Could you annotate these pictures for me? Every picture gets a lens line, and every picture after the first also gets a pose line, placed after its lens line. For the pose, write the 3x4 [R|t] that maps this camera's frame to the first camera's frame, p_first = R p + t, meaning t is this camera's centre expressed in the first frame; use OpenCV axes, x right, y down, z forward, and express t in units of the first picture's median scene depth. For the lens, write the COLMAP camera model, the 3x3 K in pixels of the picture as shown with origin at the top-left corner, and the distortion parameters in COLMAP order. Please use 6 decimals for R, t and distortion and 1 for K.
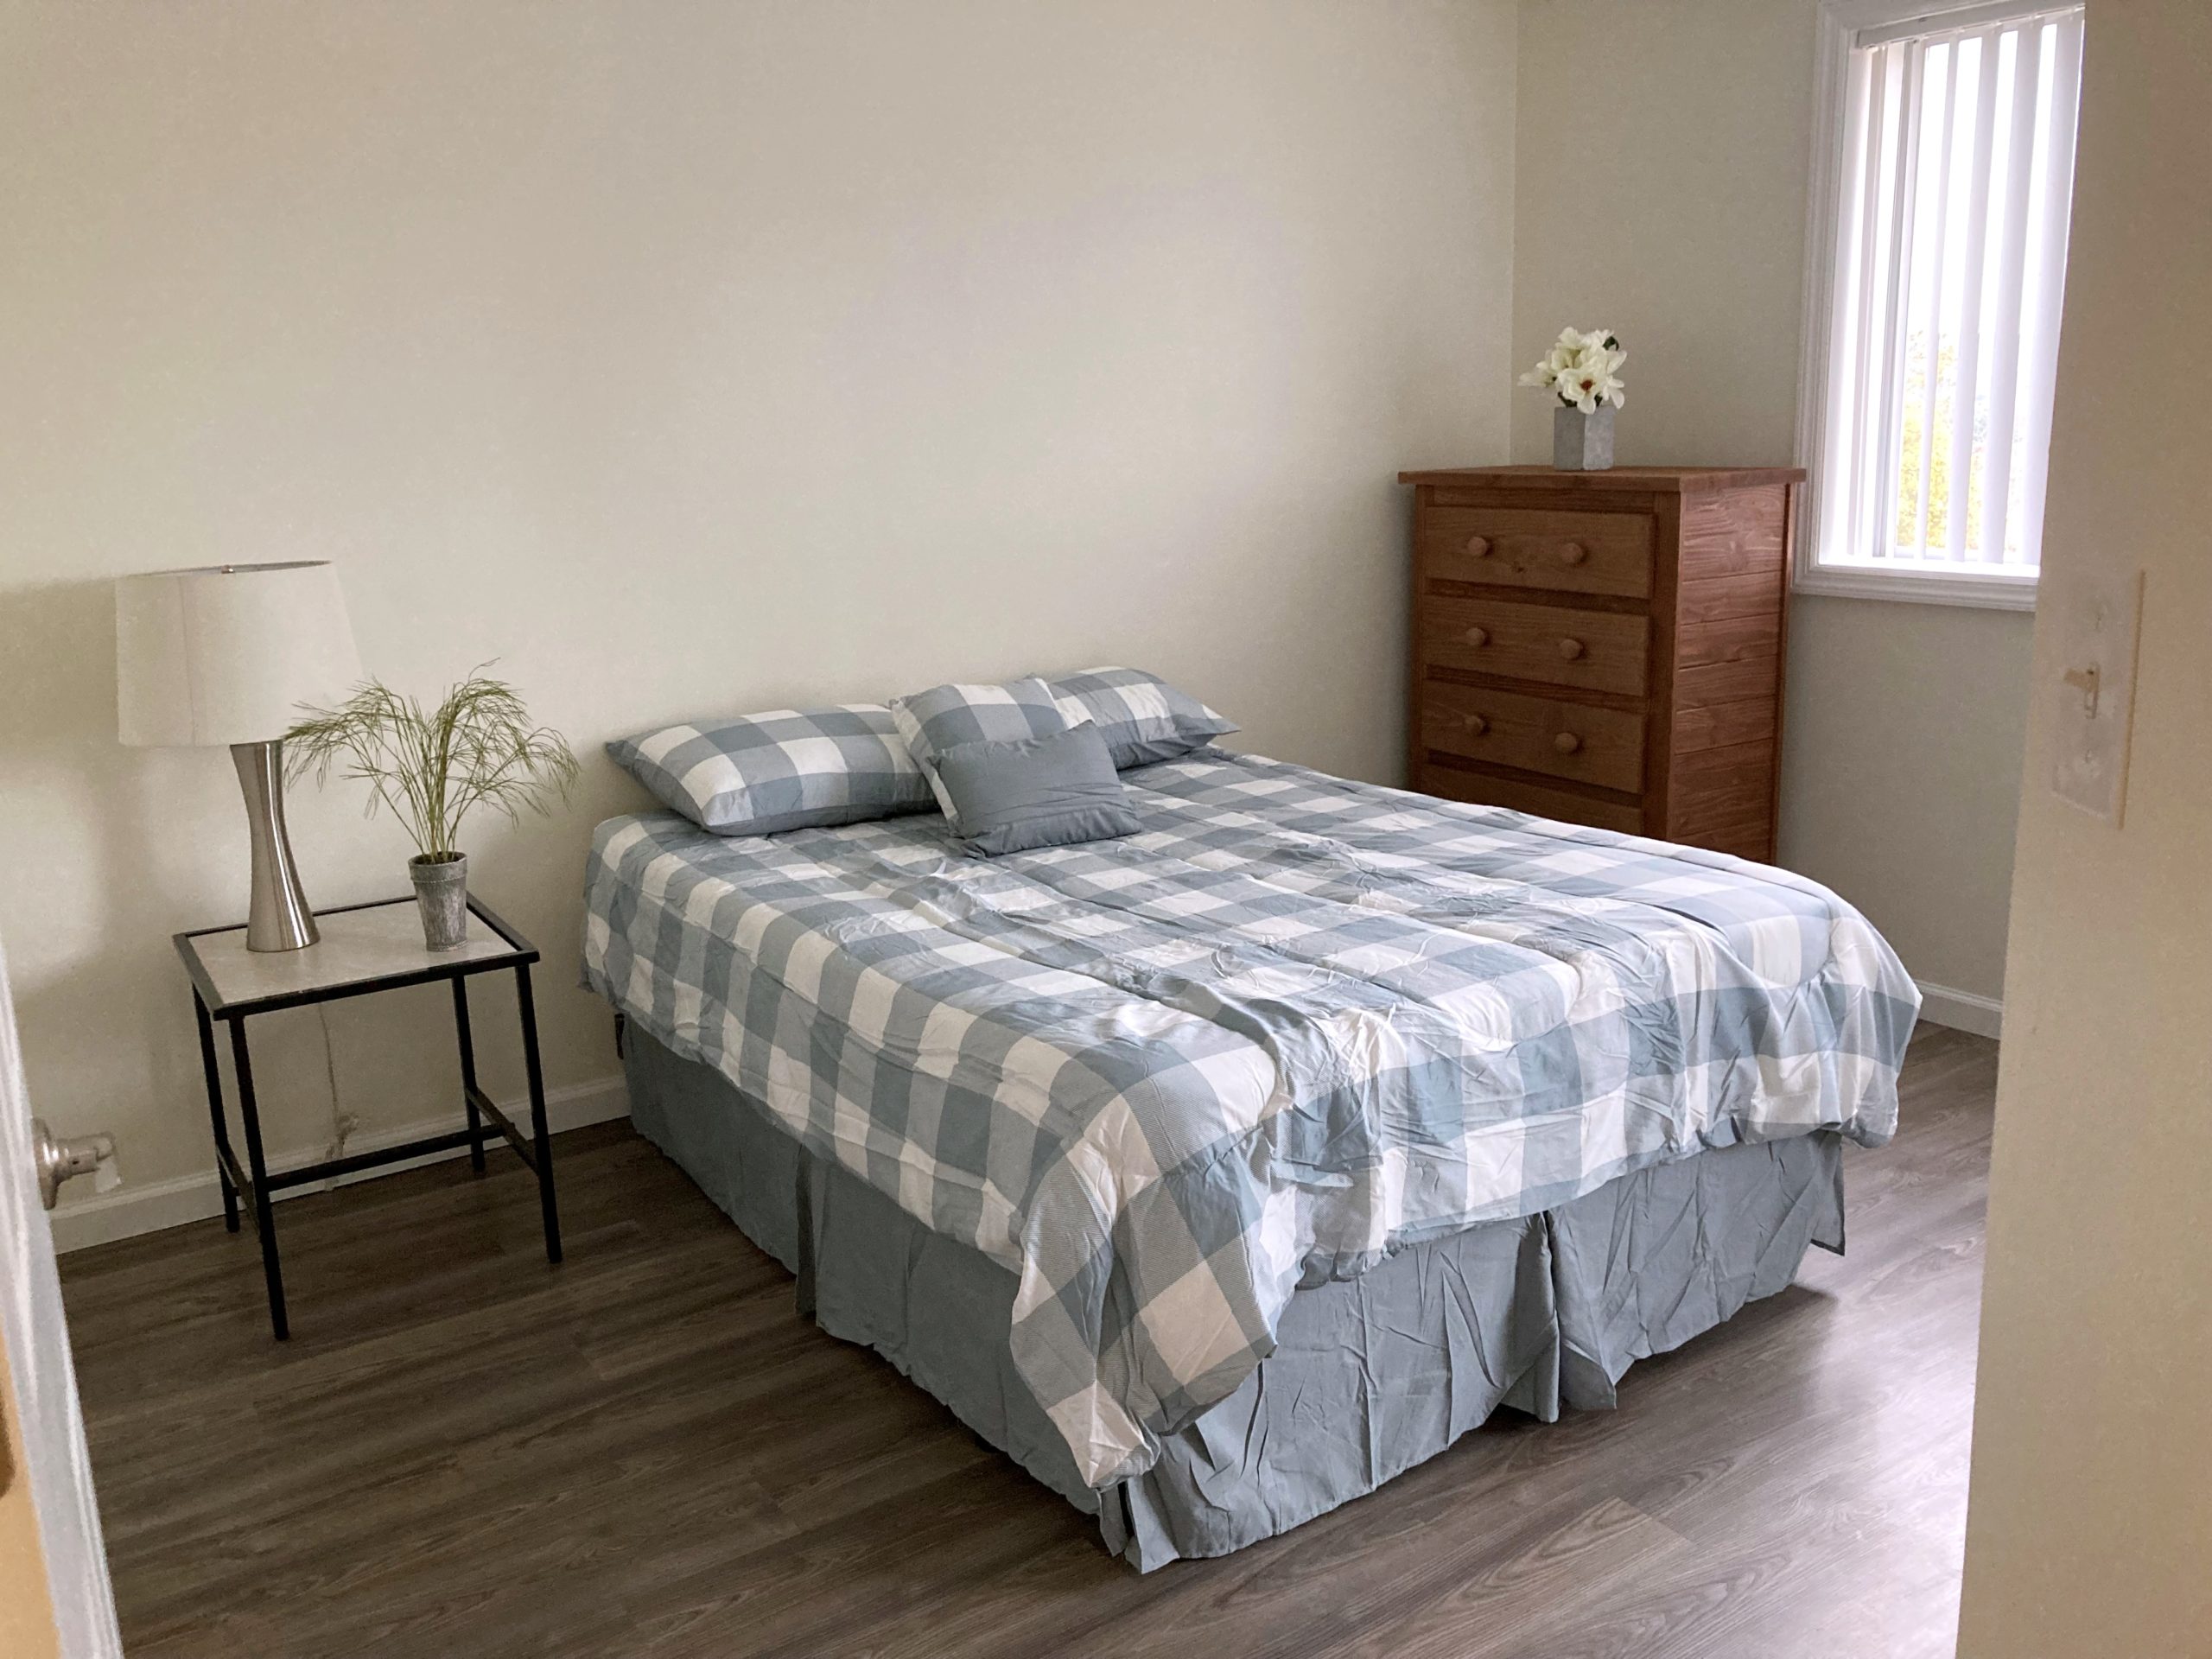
lens RADIAL K [[1798.2, 0, 1106.0], [0, 1798.2, 829.5], [0, 0, 1]] dist [0.003932, 0.002434]
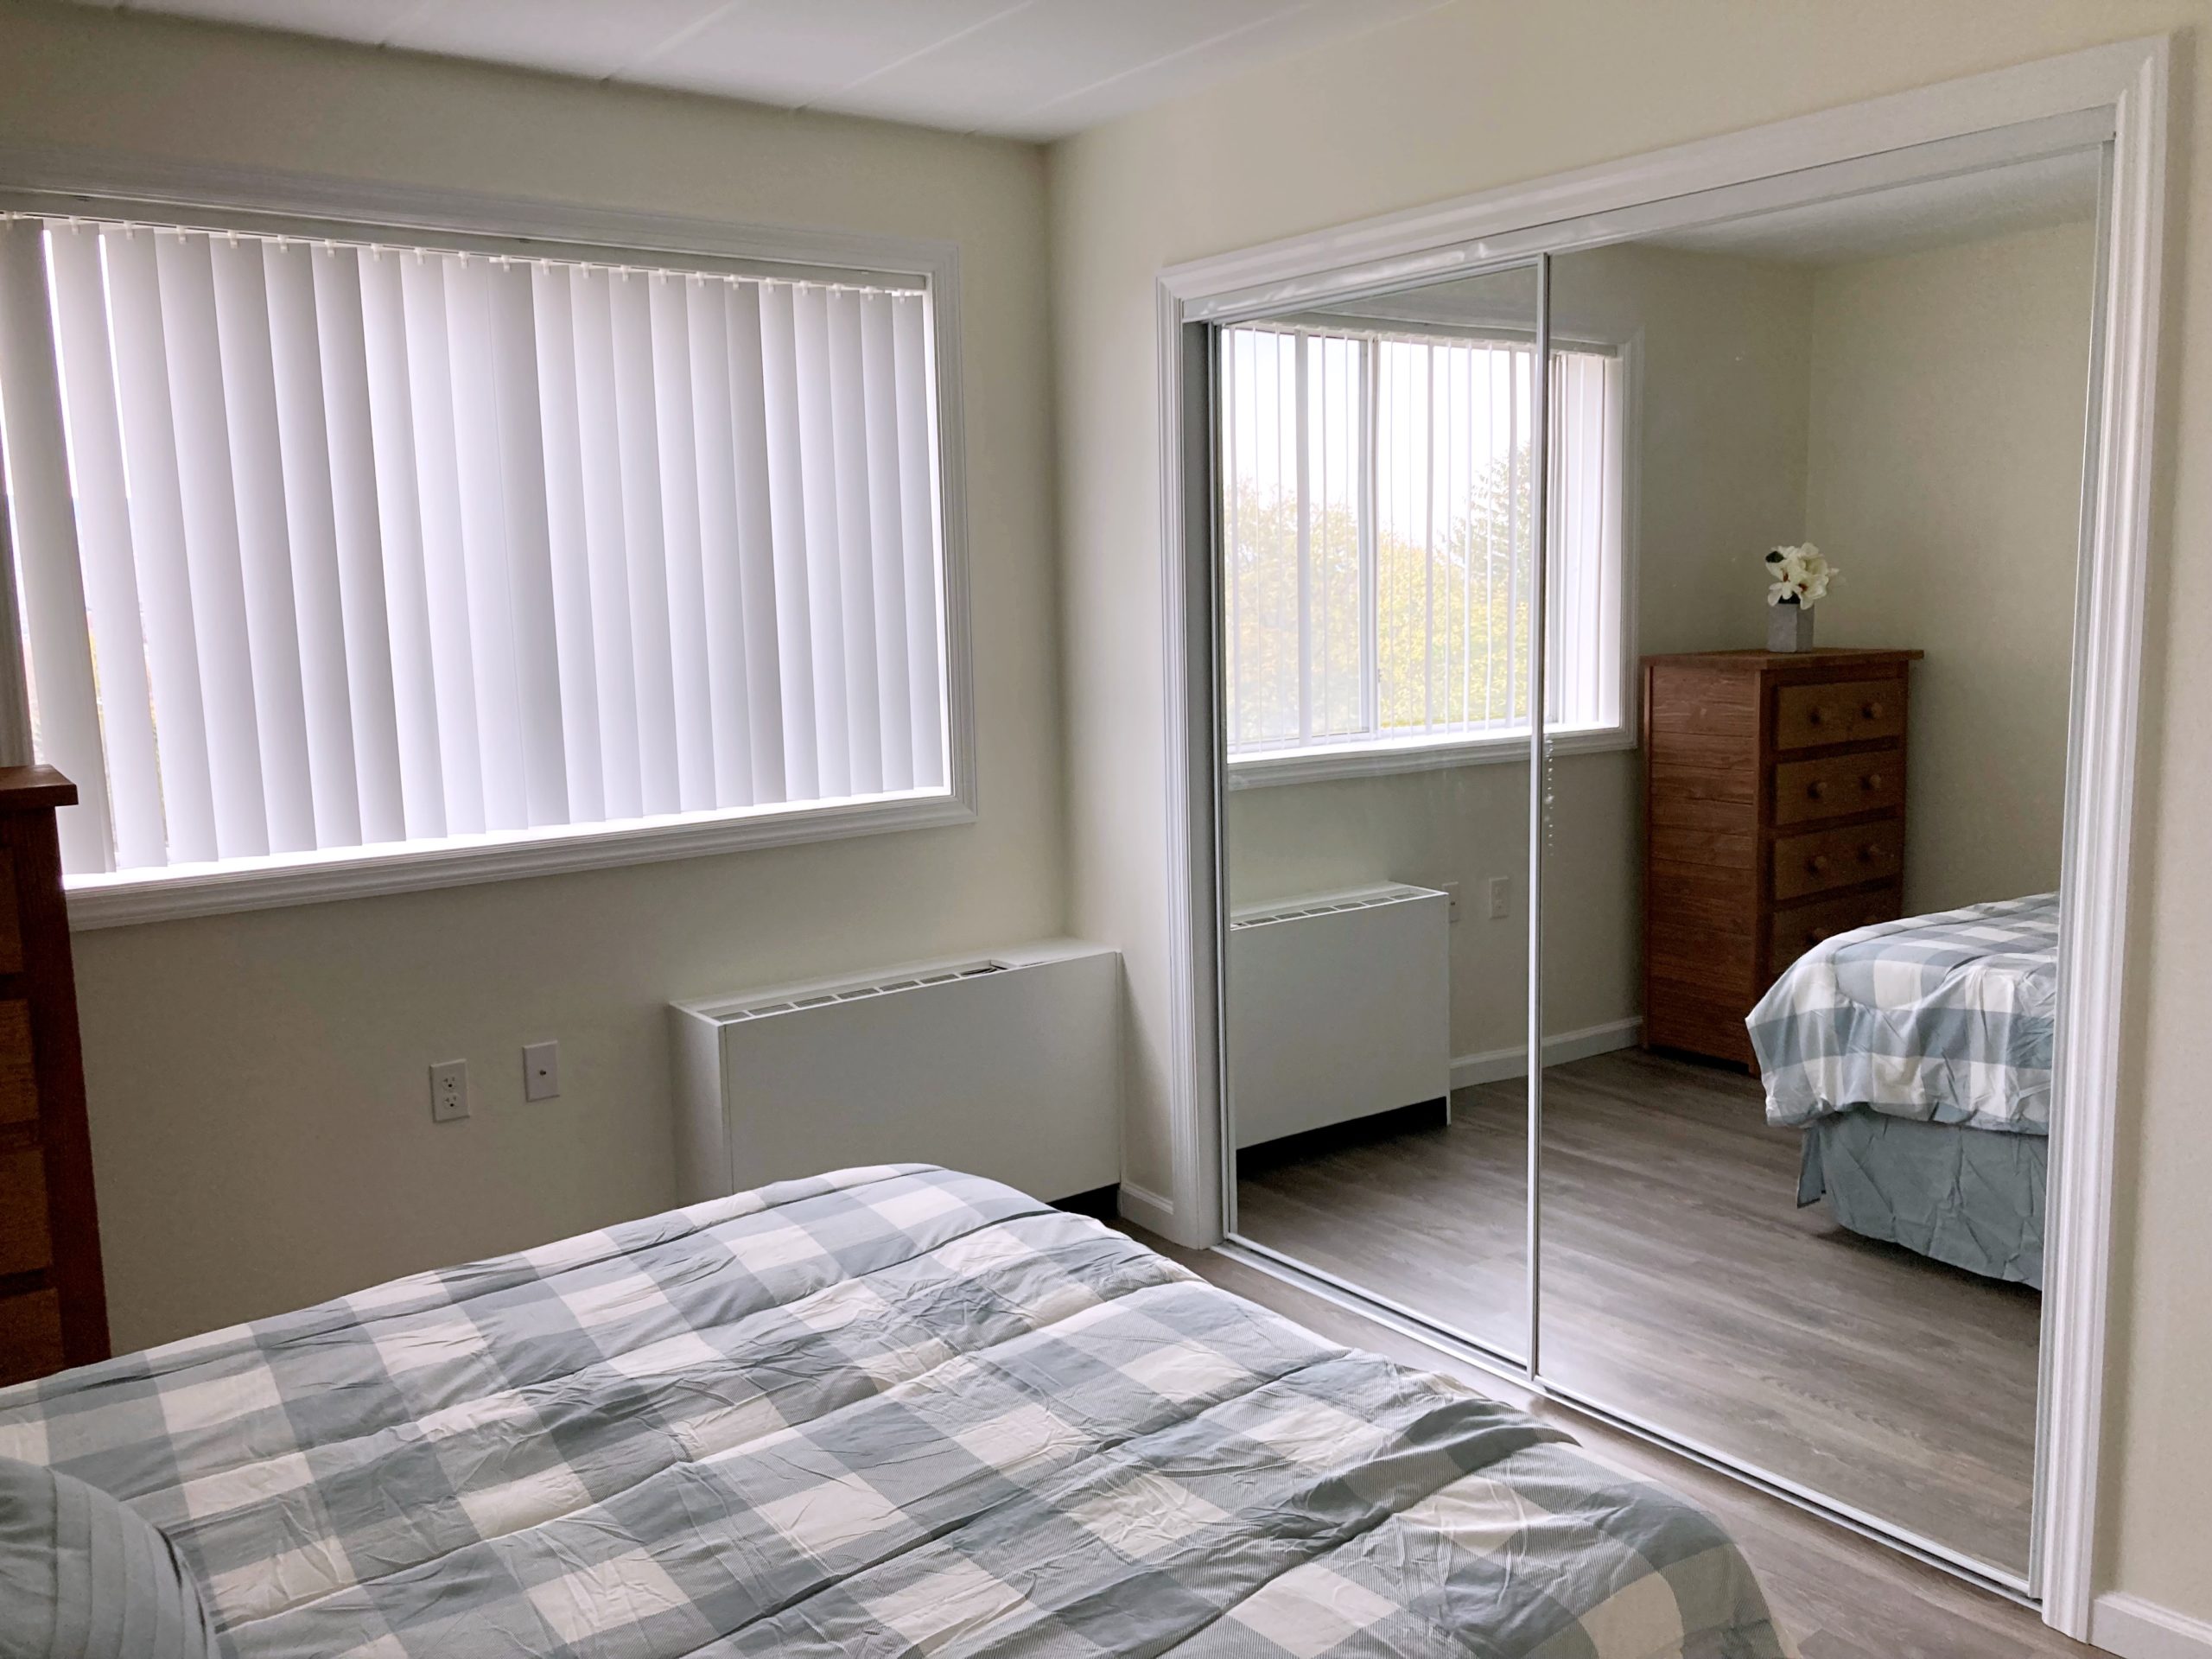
lens RADIAL K [[1798.2, 0, 1106.0], [0, 1798.2, 829.5], [0, 0, 1]] dist [0.003932, 0.002434]
pose [[-0.045911, -0.108489, 0.993037, -0.543959], [0.255556, 0.959729, 0.116665, -0.229937], [-0.965704, 0.259132, -0.016337, 0.936094]]
